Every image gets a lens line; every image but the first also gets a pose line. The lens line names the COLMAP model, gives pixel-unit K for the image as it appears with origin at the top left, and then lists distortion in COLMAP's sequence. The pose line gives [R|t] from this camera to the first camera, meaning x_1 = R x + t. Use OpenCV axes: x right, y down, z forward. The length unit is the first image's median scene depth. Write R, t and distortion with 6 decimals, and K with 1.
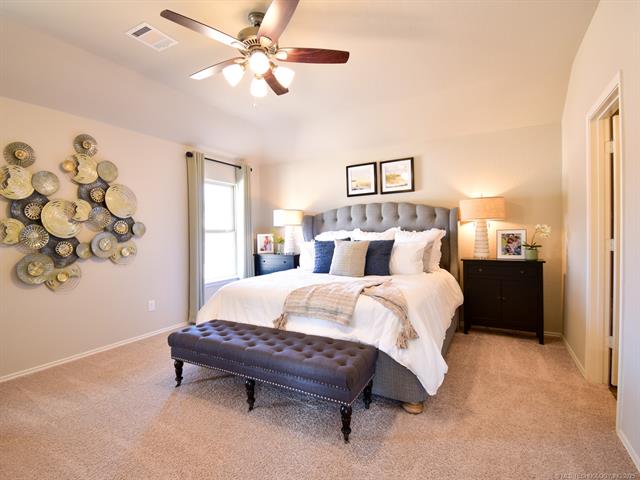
lens RADIAL K [[317.7, 0, 322.3], [0, 317.7, 237.6], [0, 0, 1]] dist [0.004246, -0.015622]
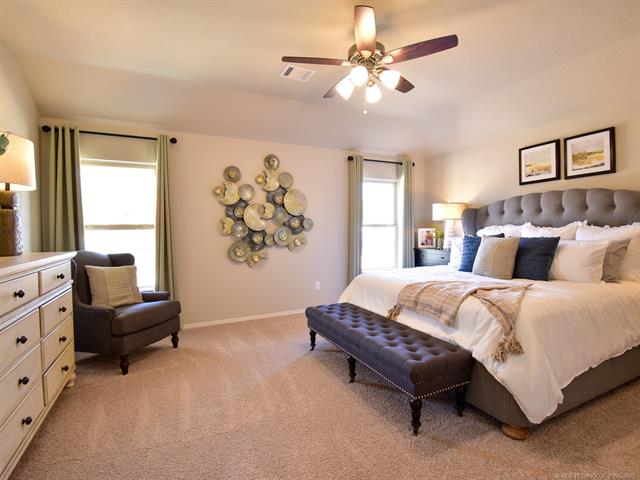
lens RADIAL K [[317.7, 0, 317.9], [0, 317.7, 238.0], [0, 0, 1]] dist [0.004246, -0.015622]
pose [[0.817100, 0.024074, -0.575993, 0.213522], [-0.011517, 0.999610, 0.025442, -0.004754], [0.576381, -0.014155, 0.817058, -0.001582]]
